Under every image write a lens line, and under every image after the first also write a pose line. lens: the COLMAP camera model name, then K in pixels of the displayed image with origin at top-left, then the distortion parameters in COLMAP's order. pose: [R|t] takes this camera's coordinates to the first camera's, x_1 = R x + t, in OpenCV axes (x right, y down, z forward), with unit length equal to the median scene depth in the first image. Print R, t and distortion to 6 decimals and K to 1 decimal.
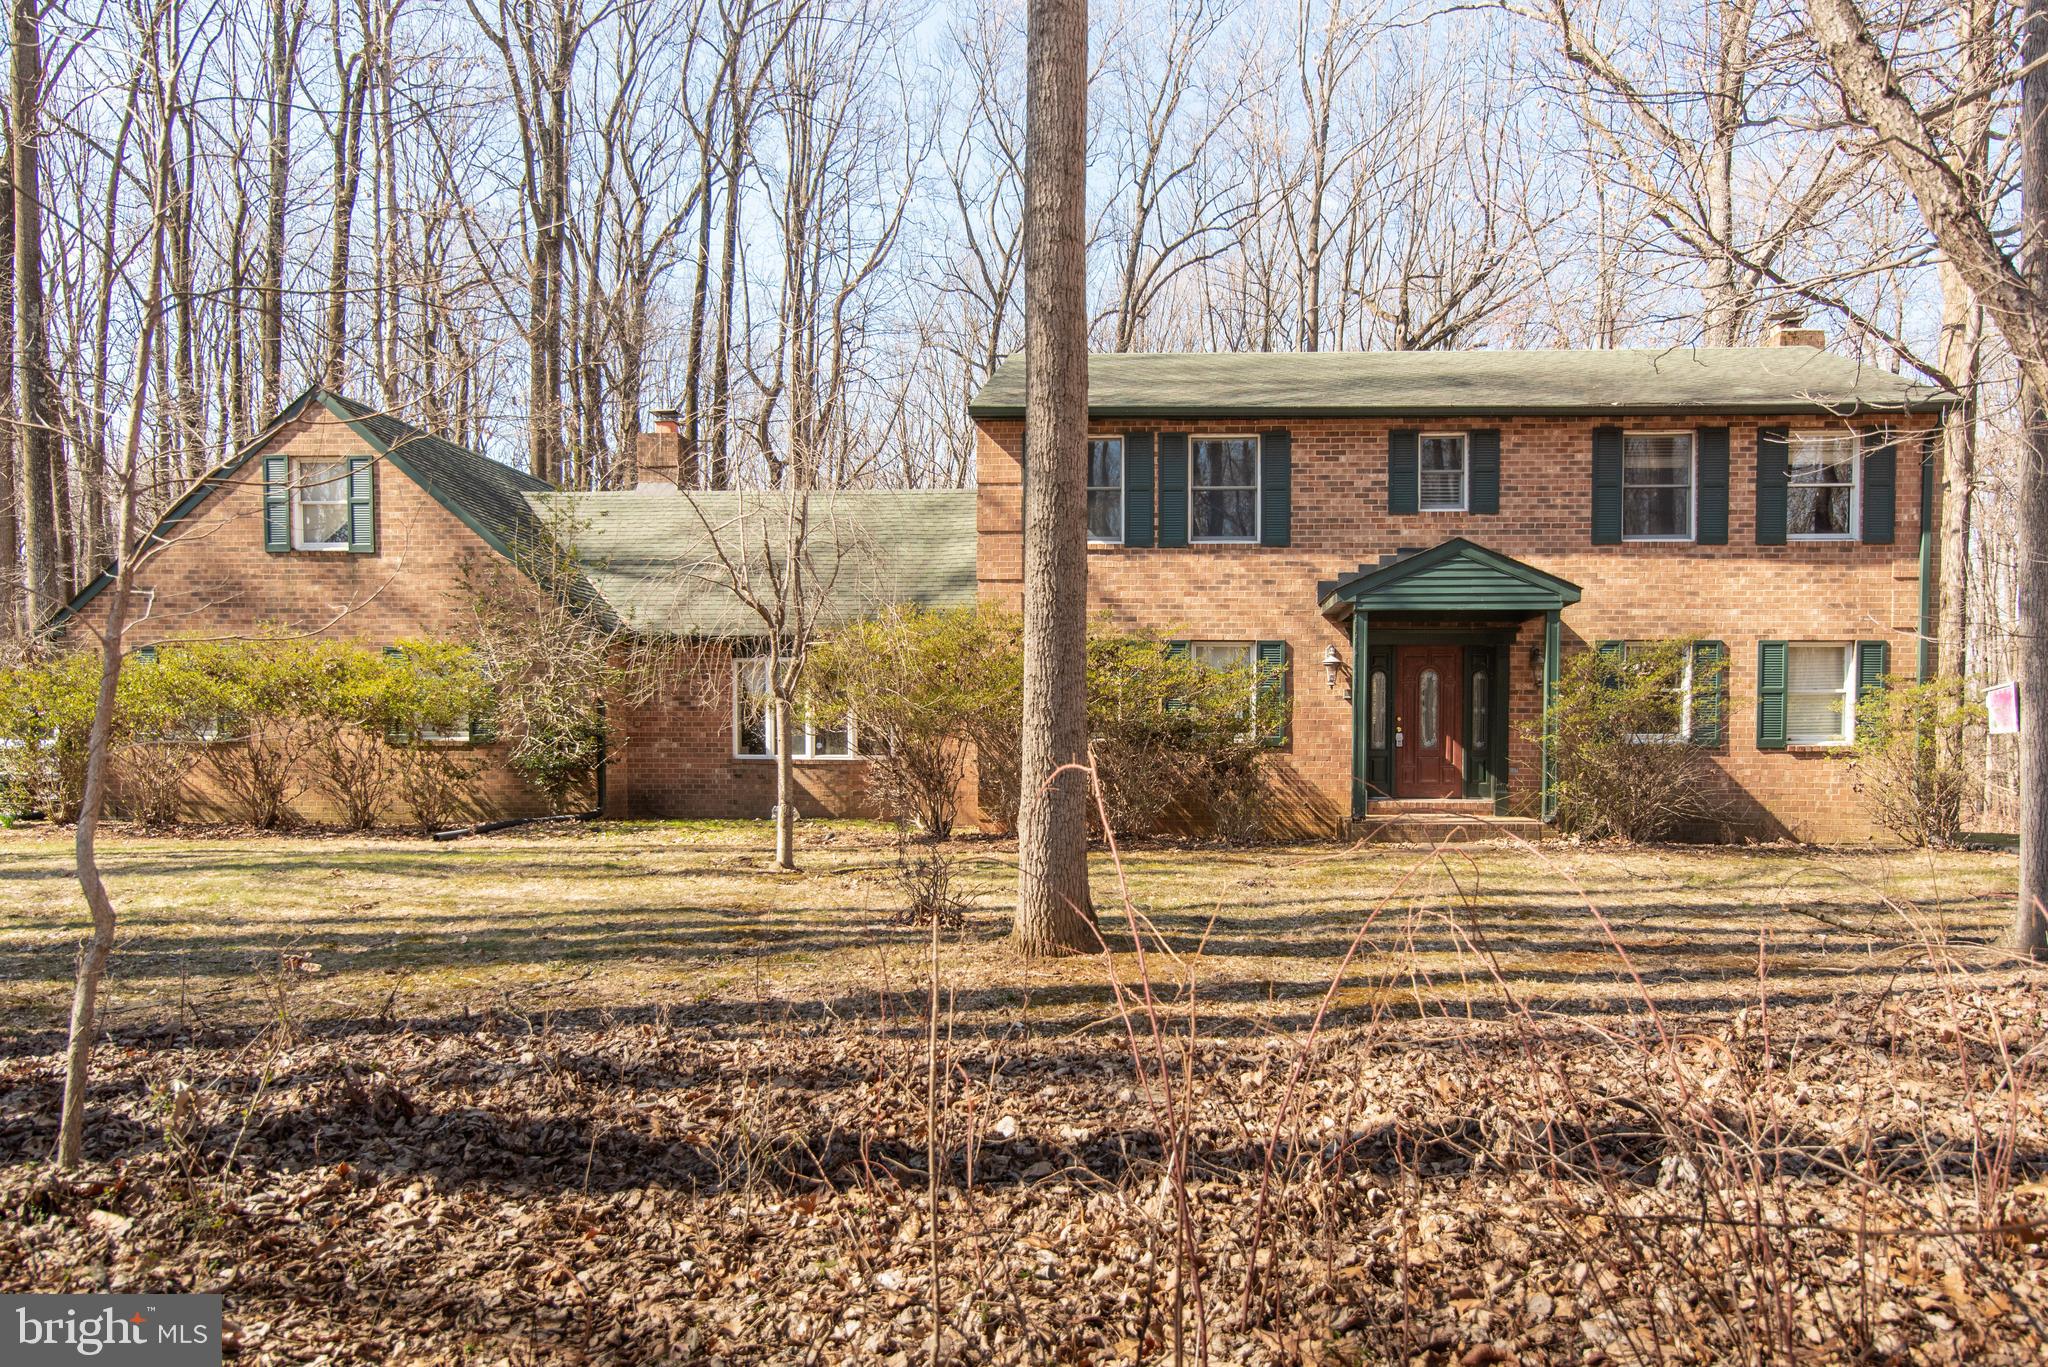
lens RADIAL K [[1299.0, 0, 1075.7], [0, 1299.0, 738.1], [0, 0, 1]] dist [0.001459, -0.000104]
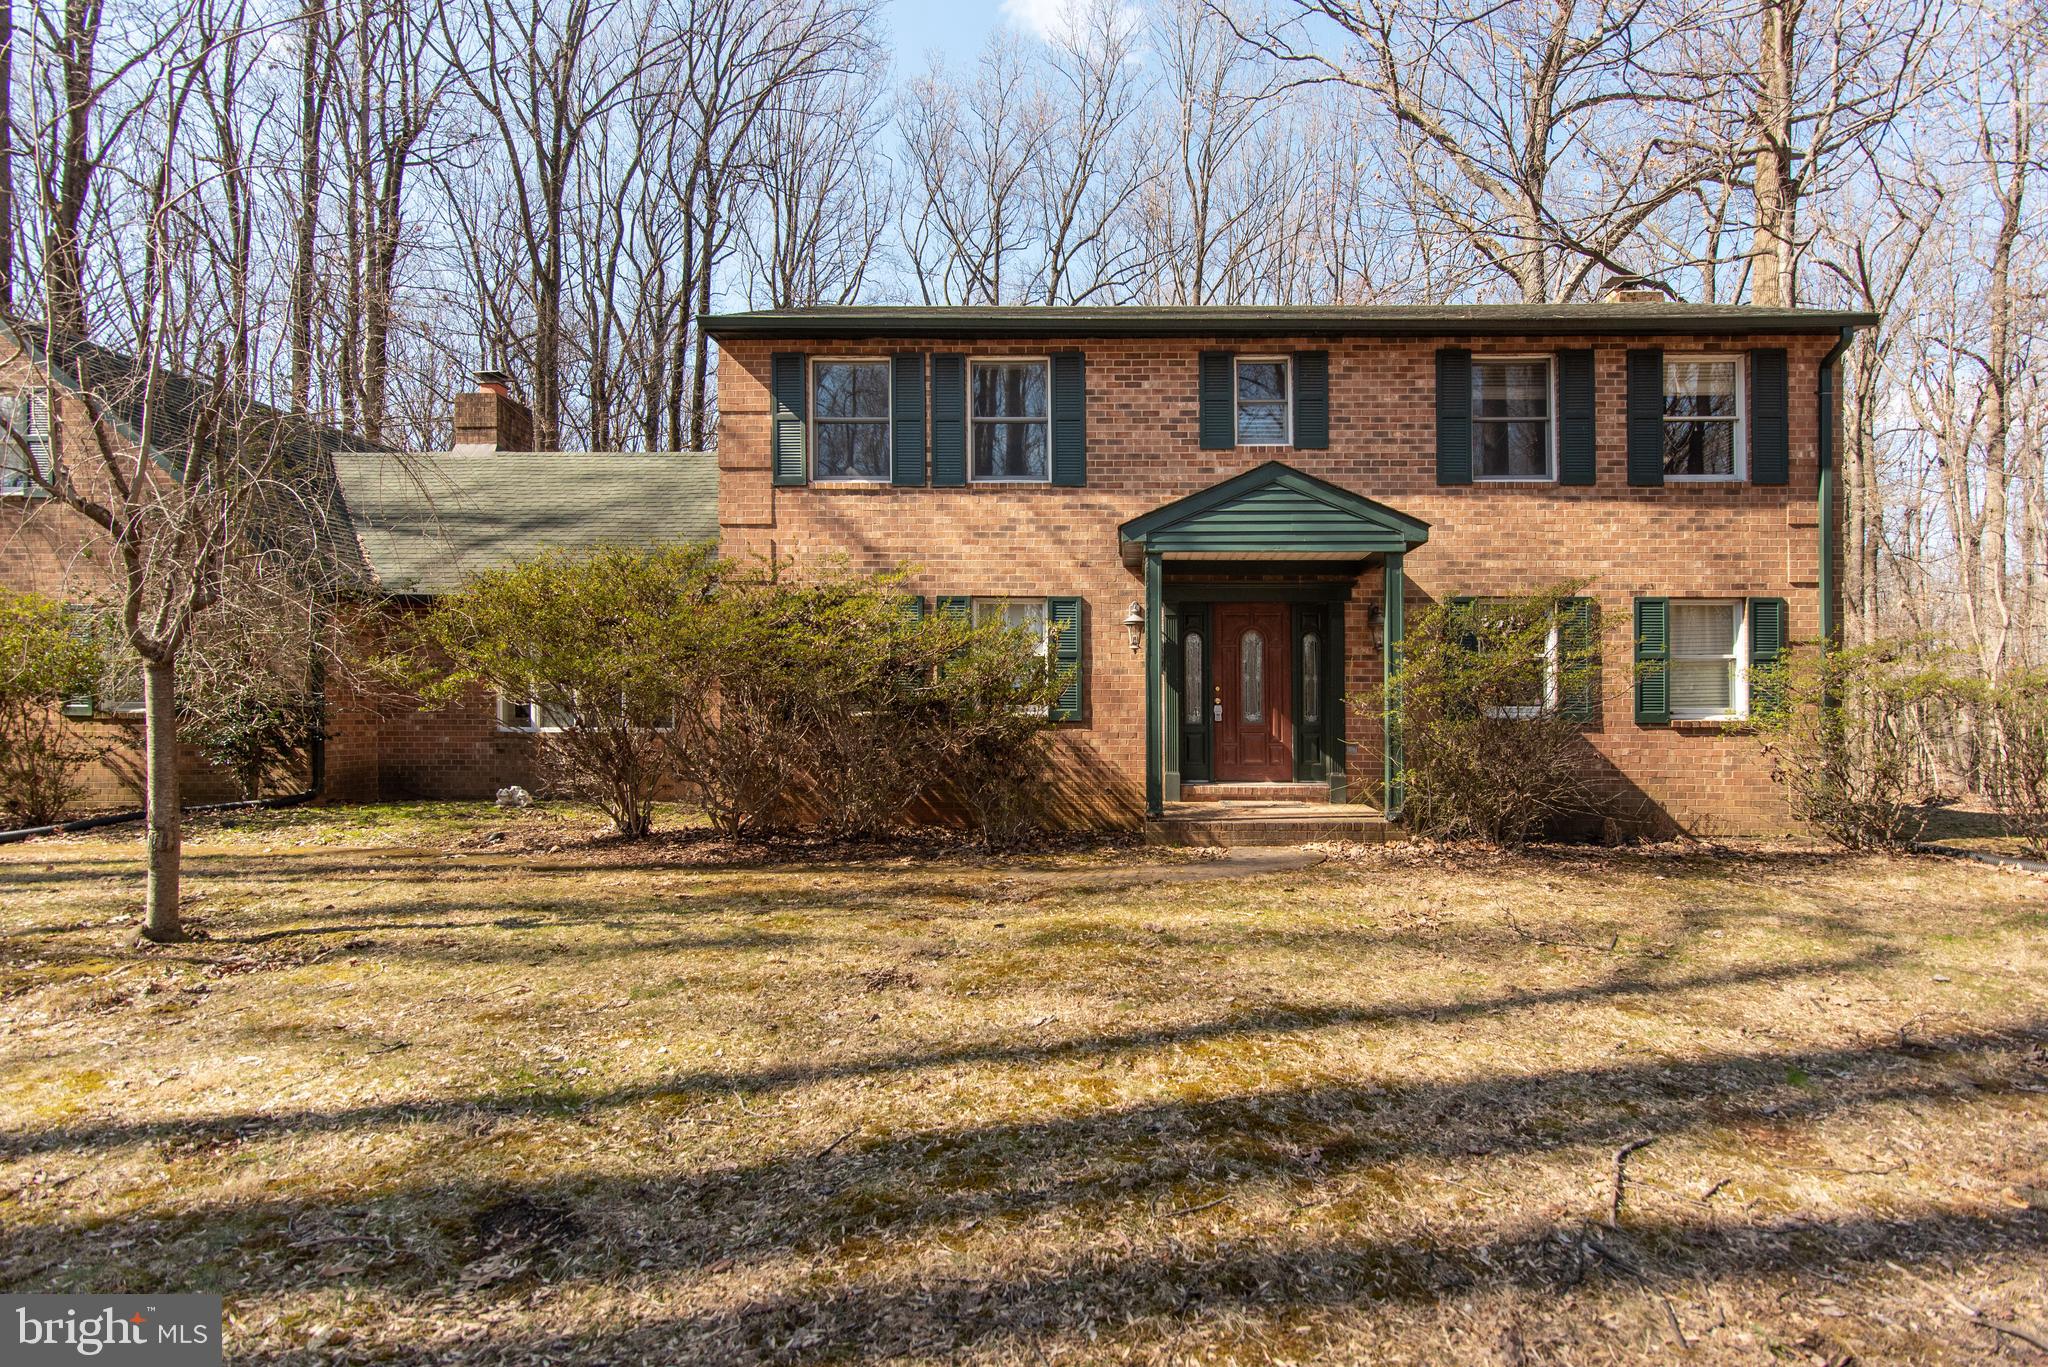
lens RADIAL K [[958.1, 0, 1060.6], [0, 958.1, 656.3], [0, 0, 1]] dist [0.001663, -0.000109]
pose [[0.999852, 0.001206, 0.017149, 0.139114], [-0.000435, 0.998992, -0.044896, -0.008024], [-0.017186, 0.044882, 0.998844, 0.380355]]
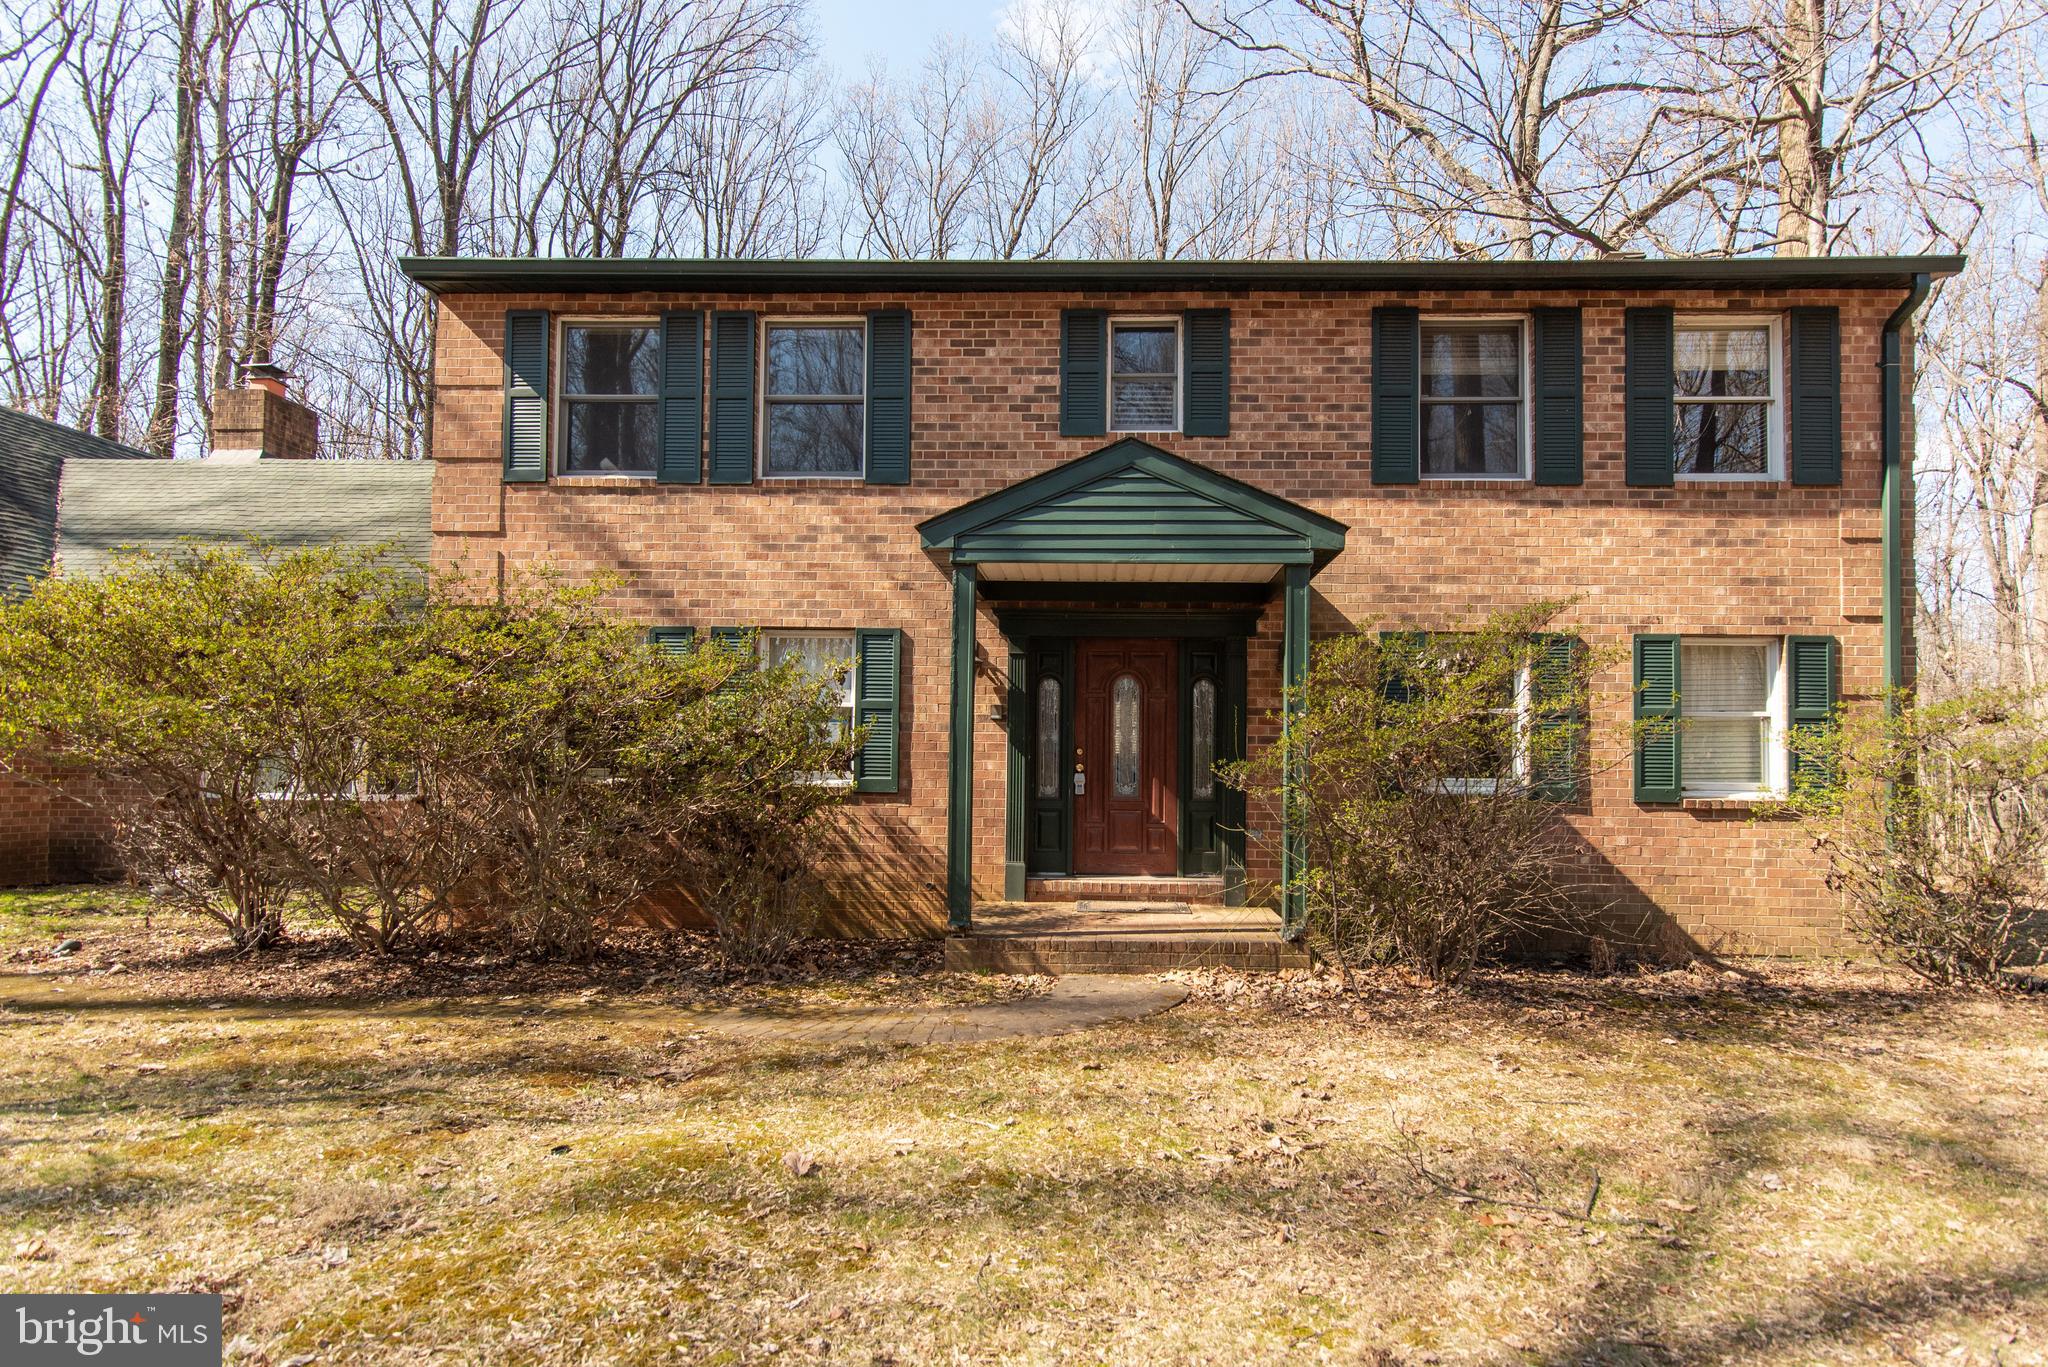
lens RADIAL K [[1002.3, 0, 1021.0], [0, 1002.3, 705.1], [0, 0, 1]] dist [0.001900, -0.000251]
pose [[0.999944, 0.008902, 0.005765, 0.220603], [-0.008586, 0.998576, -0.052649, -0.011603], [-0.006225, 0.052596, 0.998596, 0.508898]]
